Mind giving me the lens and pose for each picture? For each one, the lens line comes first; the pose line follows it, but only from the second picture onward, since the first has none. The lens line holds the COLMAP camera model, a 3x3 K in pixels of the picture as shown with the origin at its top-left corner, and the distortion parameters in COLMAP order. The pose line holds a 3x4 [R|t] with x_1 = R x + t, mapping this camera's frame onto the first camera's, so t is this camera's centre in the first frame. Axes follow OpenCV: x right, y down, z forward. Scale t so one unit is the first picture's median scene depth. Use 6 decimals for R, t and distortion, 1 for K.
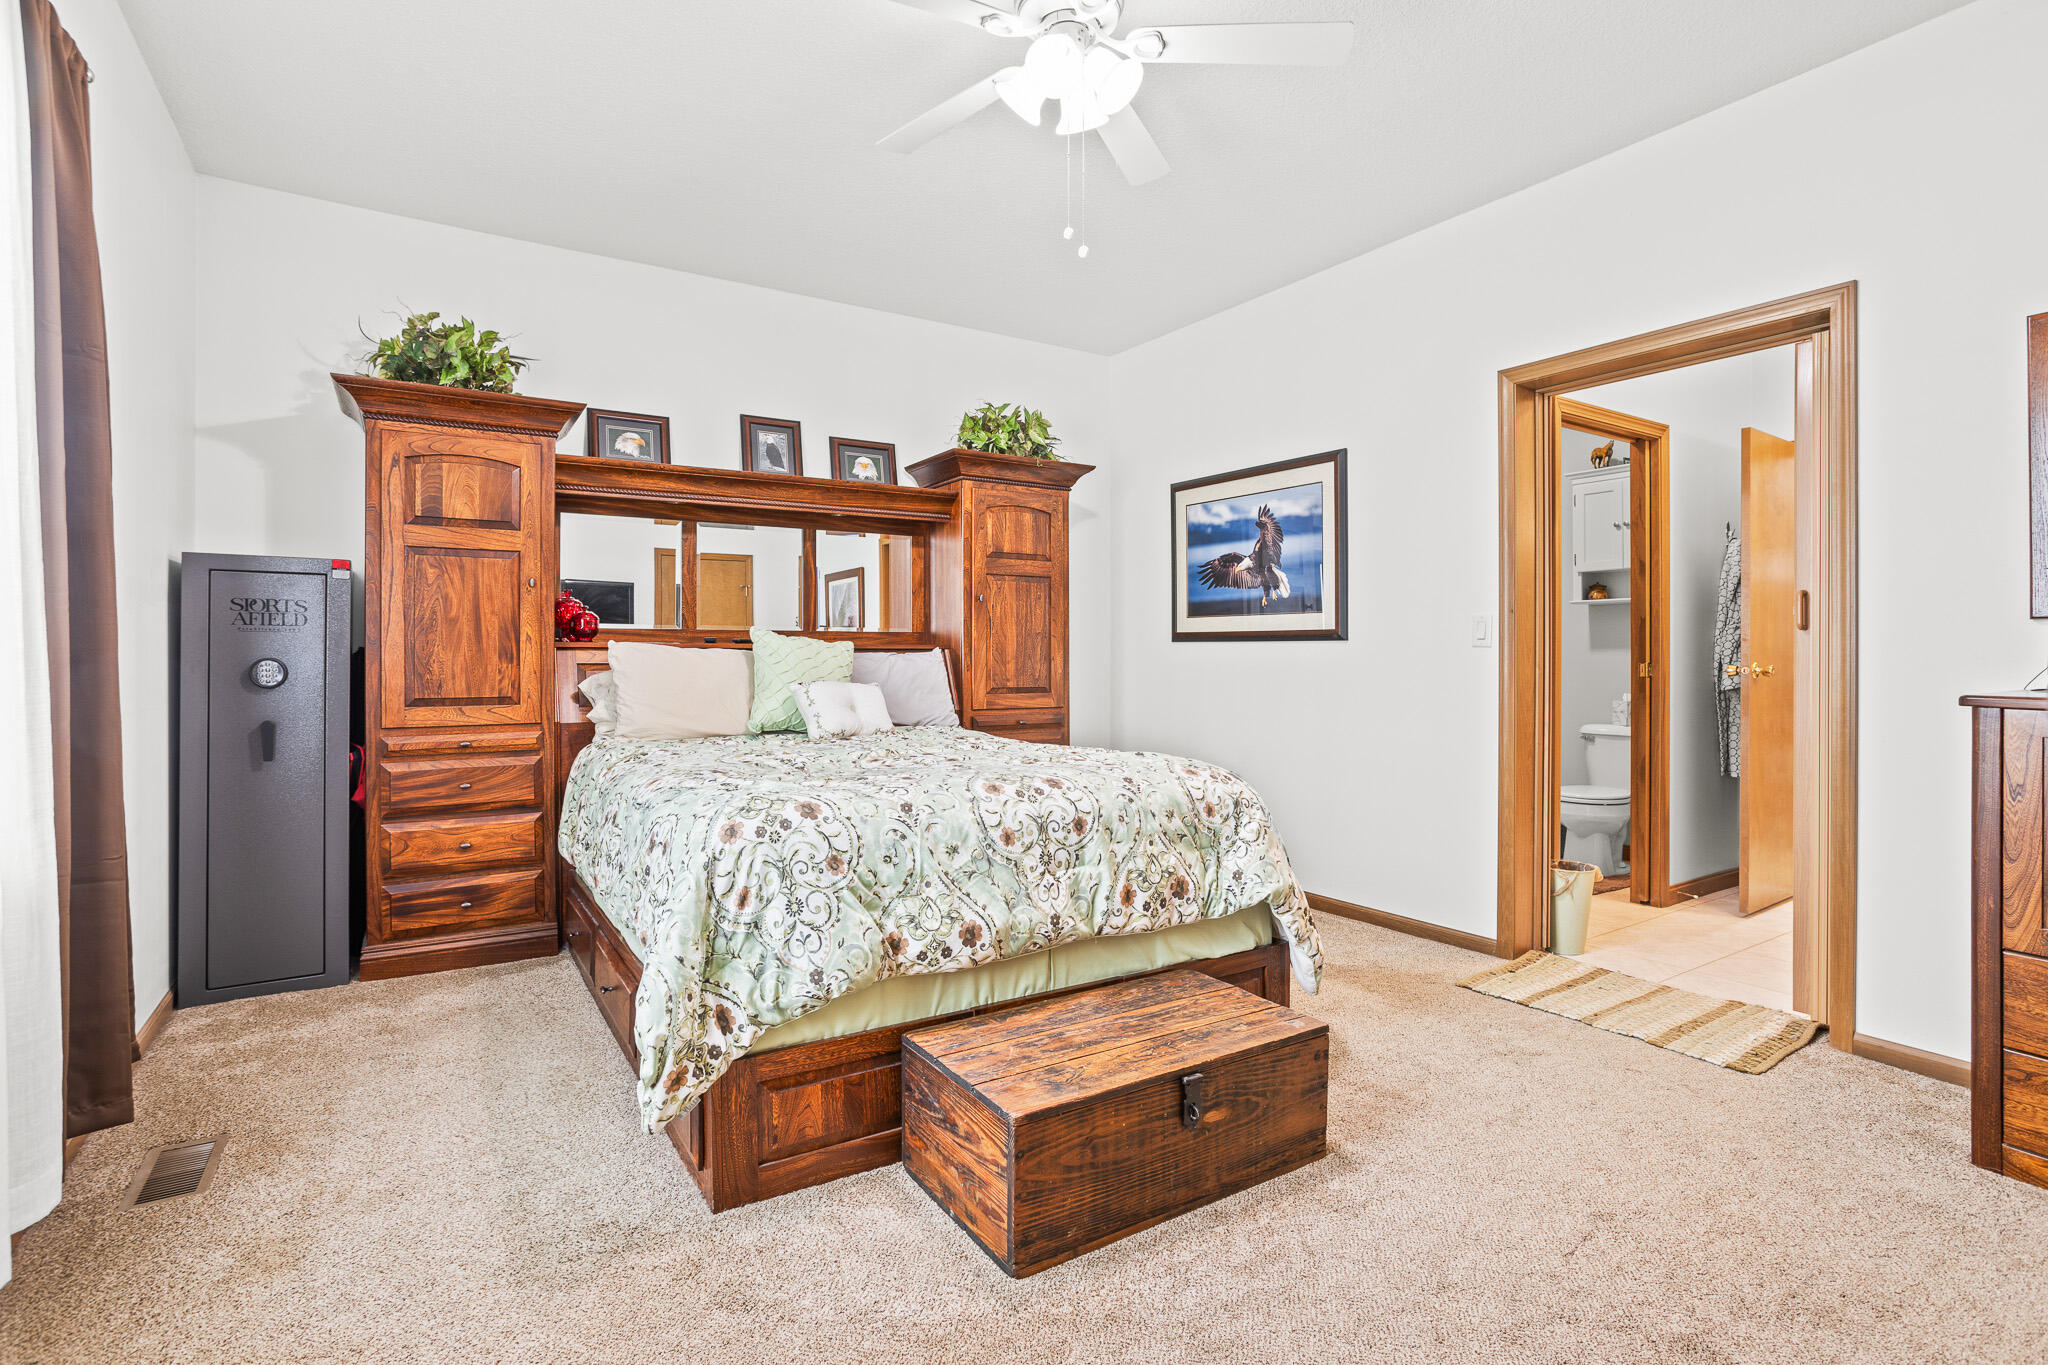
lens RADIAL K [[1016.7, 0, 1033.0], [0, 1016.7, 668.5], [0, 0, 1]] dist [-0.047836, 0.024719]
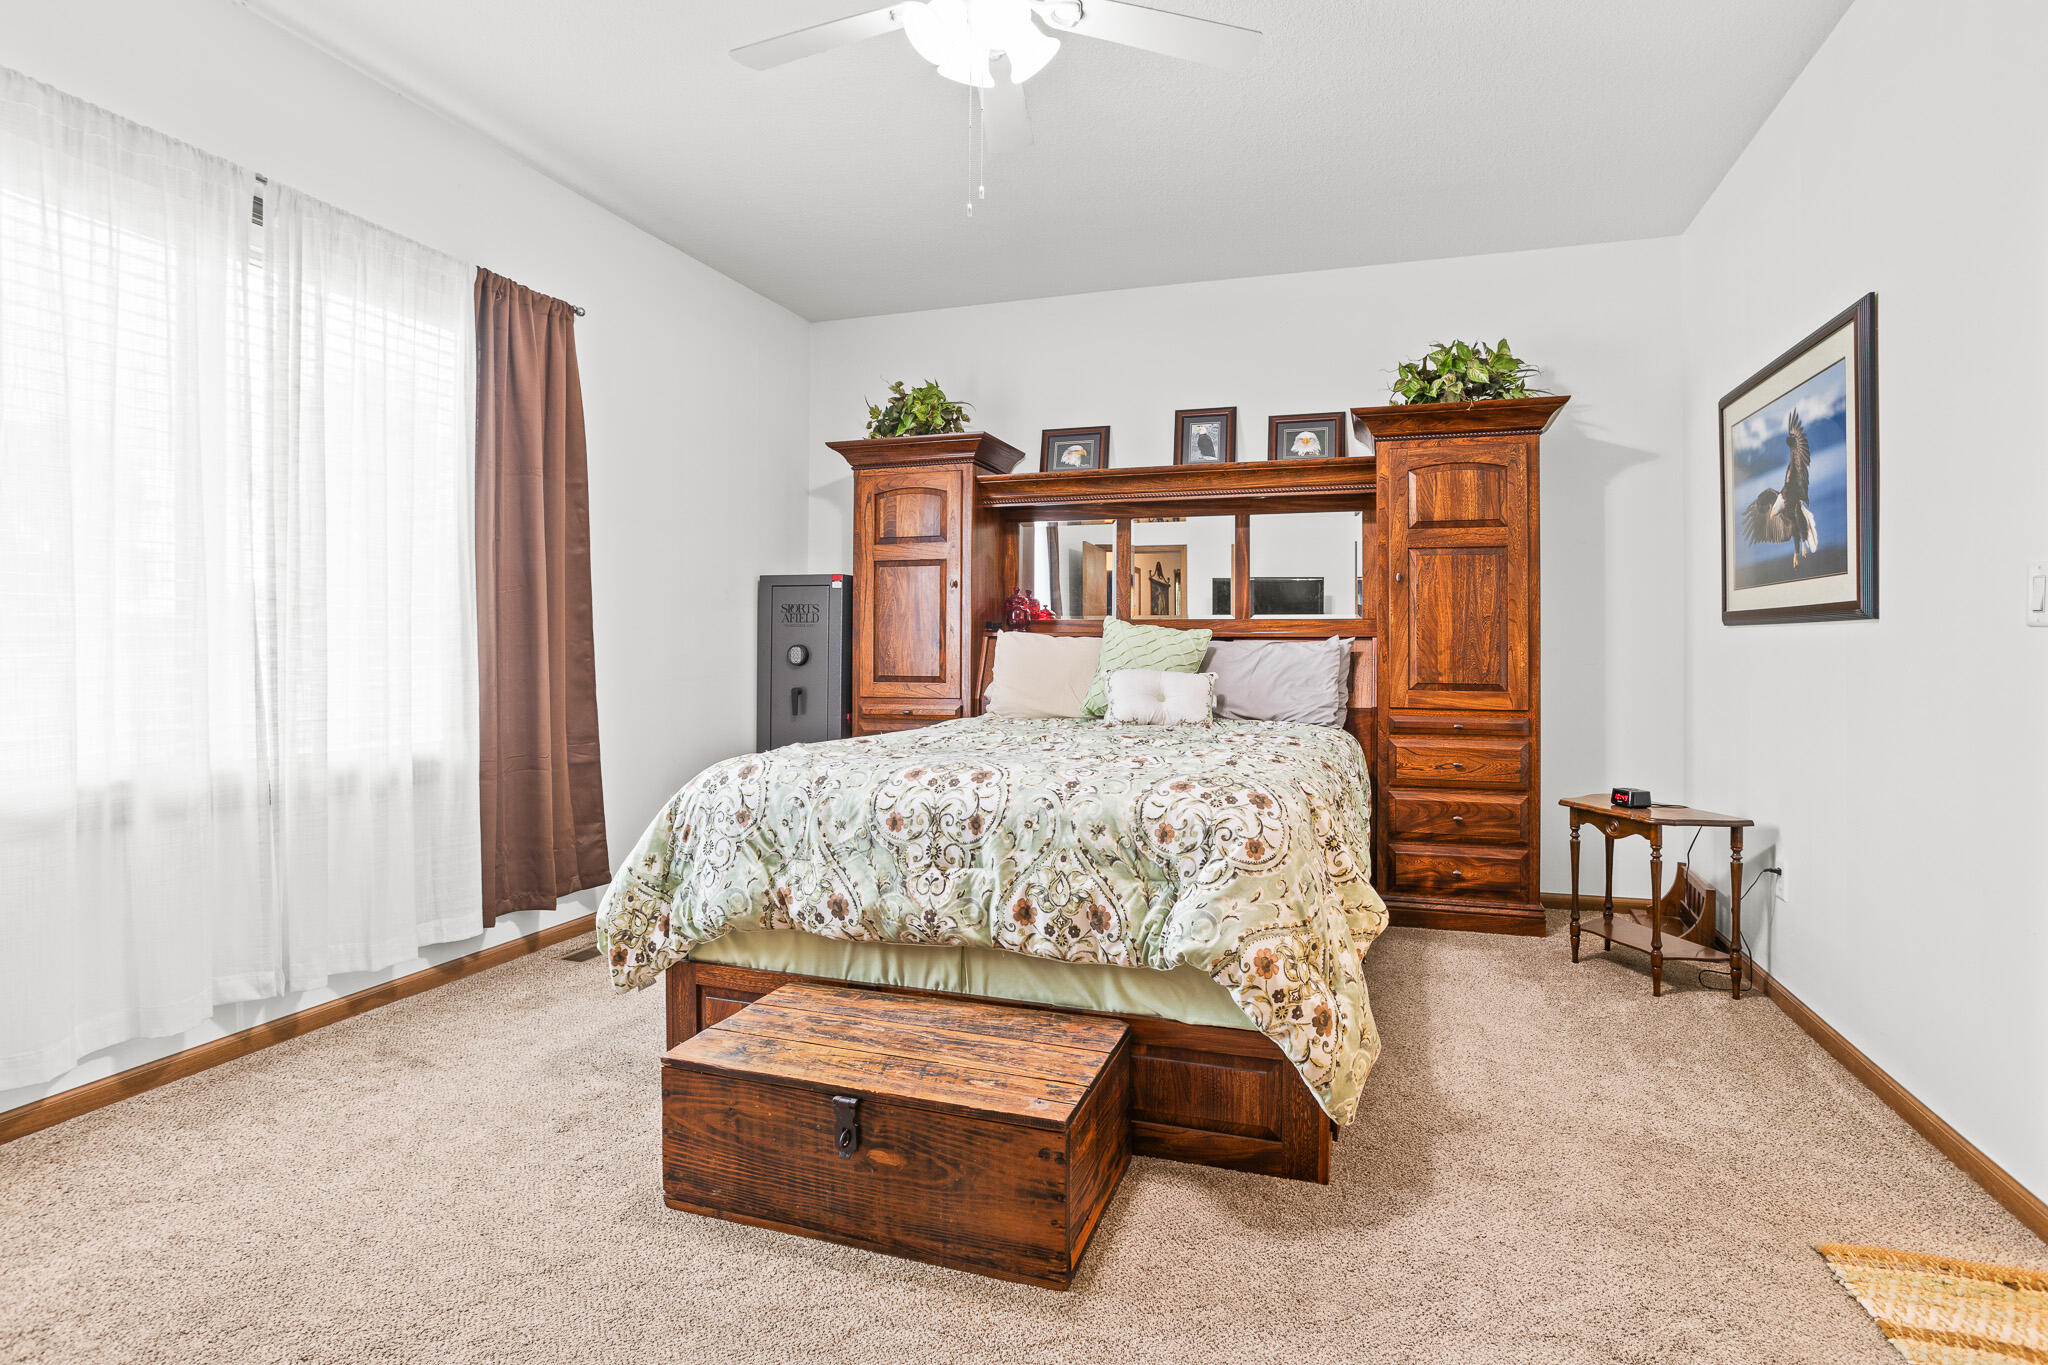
lens RADIAL K [[1016.7, 0, 1050.8], [0, 1016.7, 650.0], [0, 0, 1]] dist [-0.047836, 0.024719]
pose [[0.629531, 0.005431, -0.776956, 0.996467], [-0.013039, 0.999909, -0.003576, -0.003051], [0.776866, 0.012382, 0.629545, 0.569912]]
